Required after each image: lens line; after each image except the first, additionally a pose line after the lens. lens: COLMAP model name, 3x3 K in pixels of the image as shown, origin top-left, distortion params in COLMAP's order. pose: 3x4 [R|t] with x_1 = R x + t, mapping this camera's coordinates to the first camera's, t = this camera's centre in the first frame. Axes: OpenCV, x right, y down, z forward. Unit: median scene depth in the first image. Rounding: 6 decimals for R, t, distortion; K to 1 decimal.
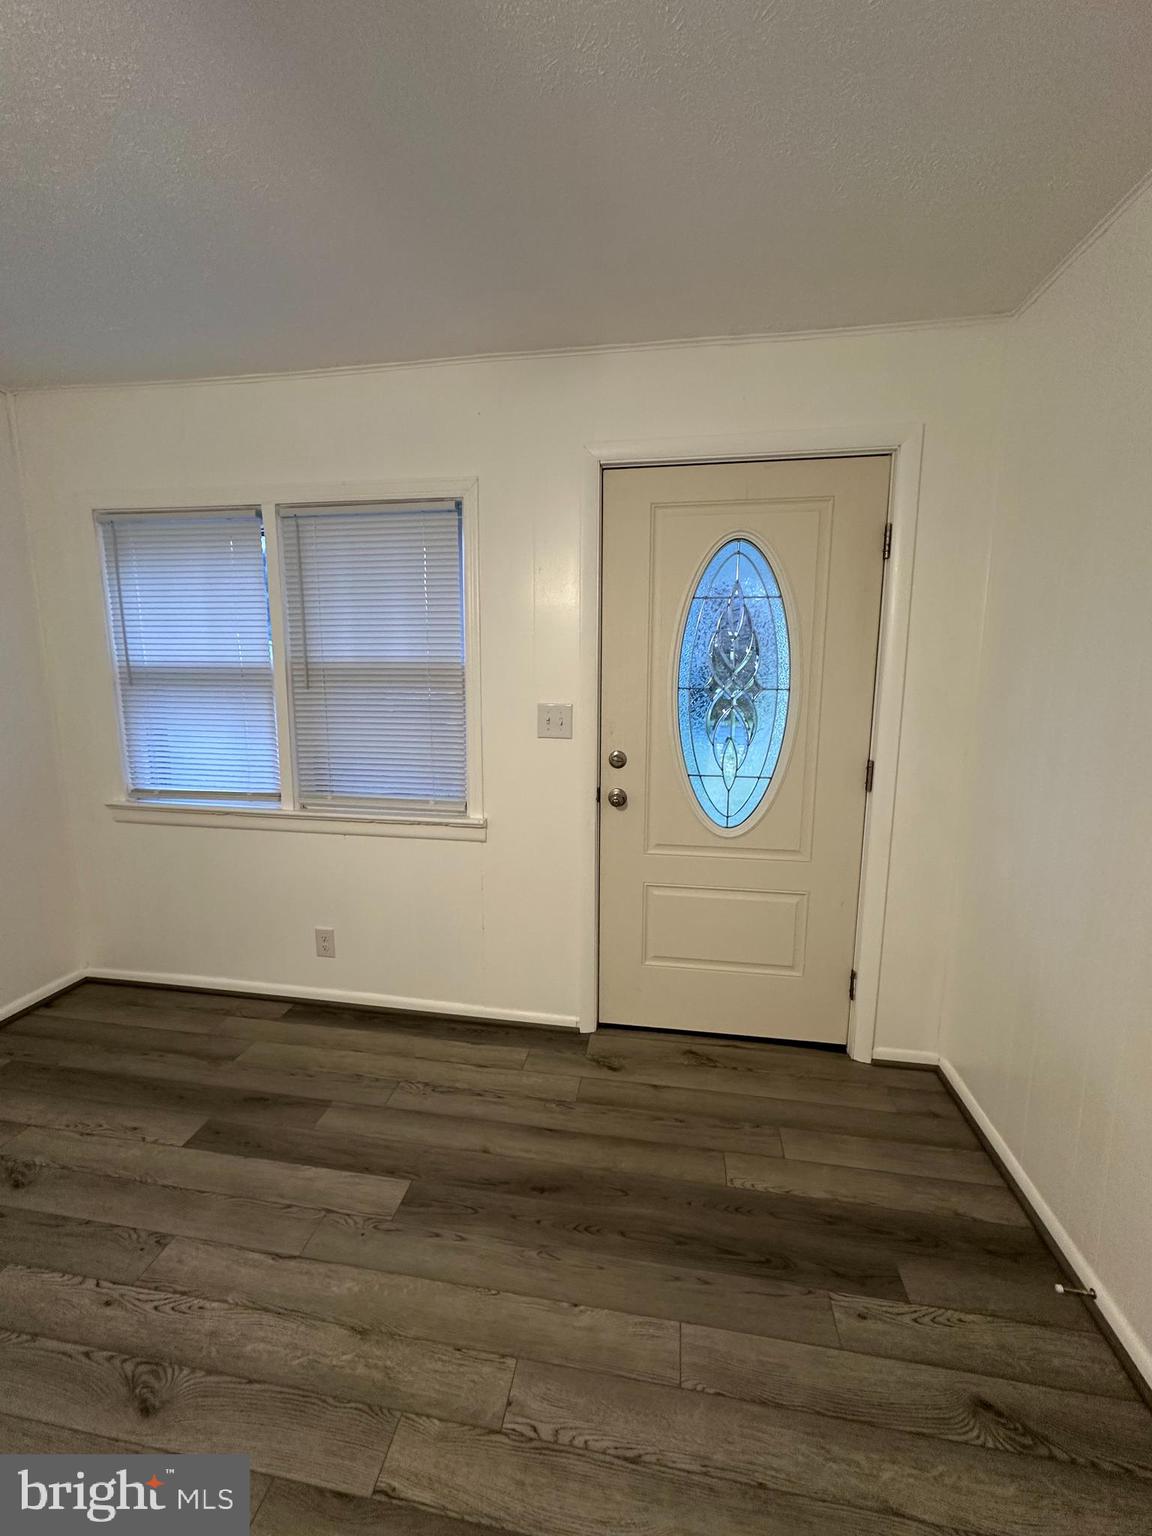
lens RADIAL K [[619.2, 0, 577.5], [0, 619.2, 758.9], [0, 0, 1]] dist [-0.003270, 0.000325]
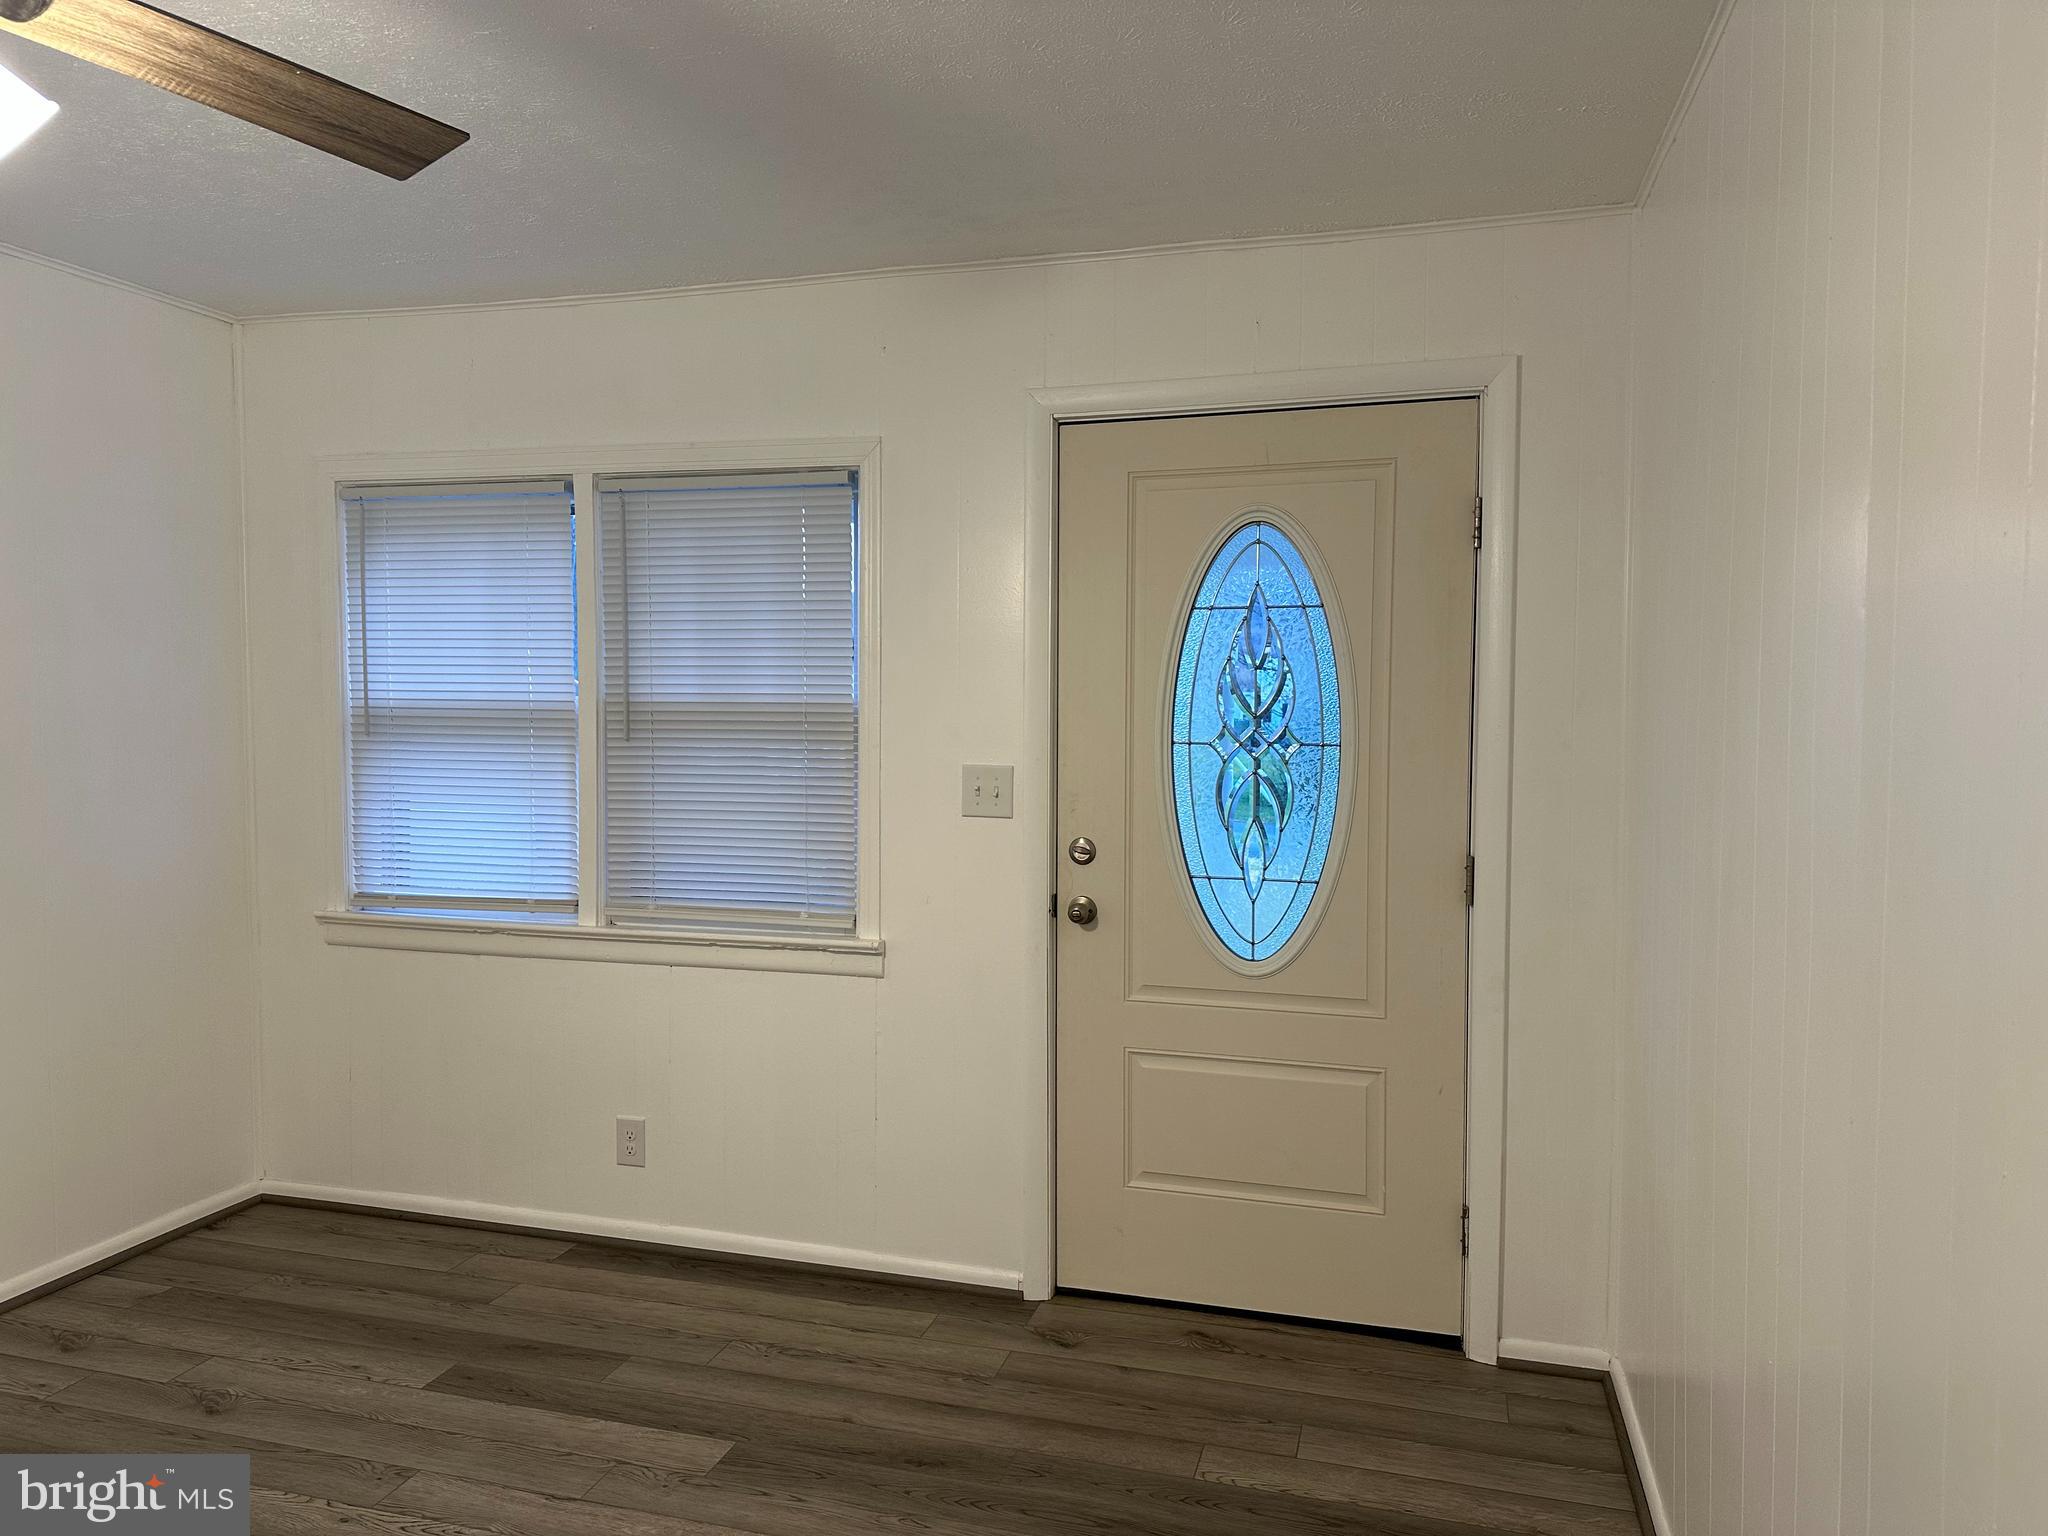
lens RADIAL K [[1331.4, 0, 1023.6], [0, 1331.4, 769.9], [0, 0, 1]] dist [0.096671, -0.123297]
pose [[0.993787, 0.007342, -0.111057, 0.160584], [-0.018617, 0.994729, -0.100833, 0.059419], [0.109731, 0.102274, 0.988686, -0.407830]]
